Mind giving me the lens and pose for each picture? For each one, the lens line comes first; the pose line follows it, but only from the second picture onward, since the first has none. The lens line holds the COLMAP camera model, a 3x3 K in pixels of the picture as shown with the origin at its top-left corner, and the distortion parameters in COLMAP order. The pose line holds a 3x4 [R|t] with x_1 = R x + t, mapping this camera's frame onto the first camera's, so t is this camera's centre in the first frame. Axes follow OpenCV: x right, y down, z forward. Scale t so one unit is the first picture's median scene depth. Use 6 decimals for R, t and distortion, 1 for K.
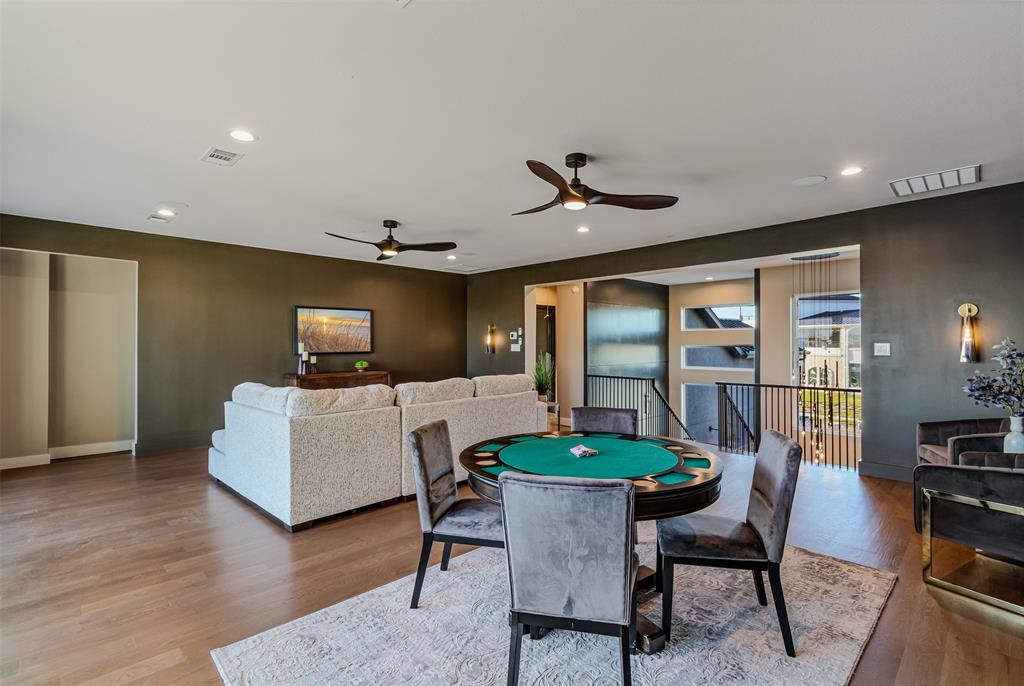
lens RADIAL K [[473.0, 0, 512.0], [0, 473.0, 343.0], [0, 0, 1]] dist [0.000162, 0.000005]
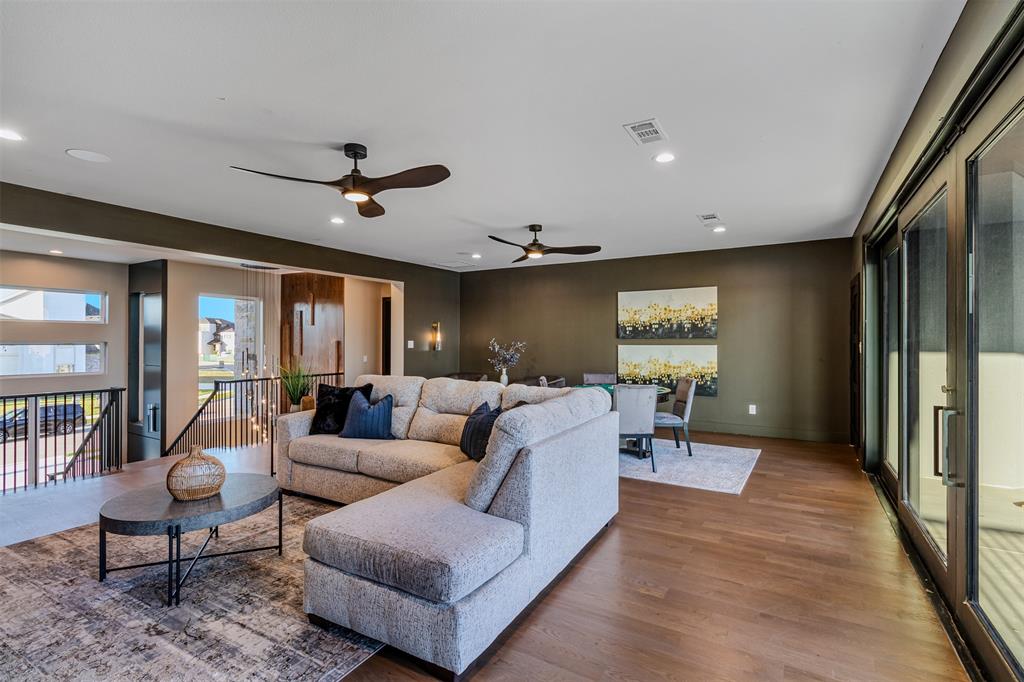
lens RADIAL K [[479.4, 0, 512.0], [0, 479.4, 341.0], [0, 0, 1]] dist [-0.000183, 0.000055]
pose [[-0.241678, 0.003609, 0.970350, -1.071438], [-0.006653, 0.999963, -0.005376, 0.005180], [-0.970334, -0.007755, -0.241646, 1.094562]]
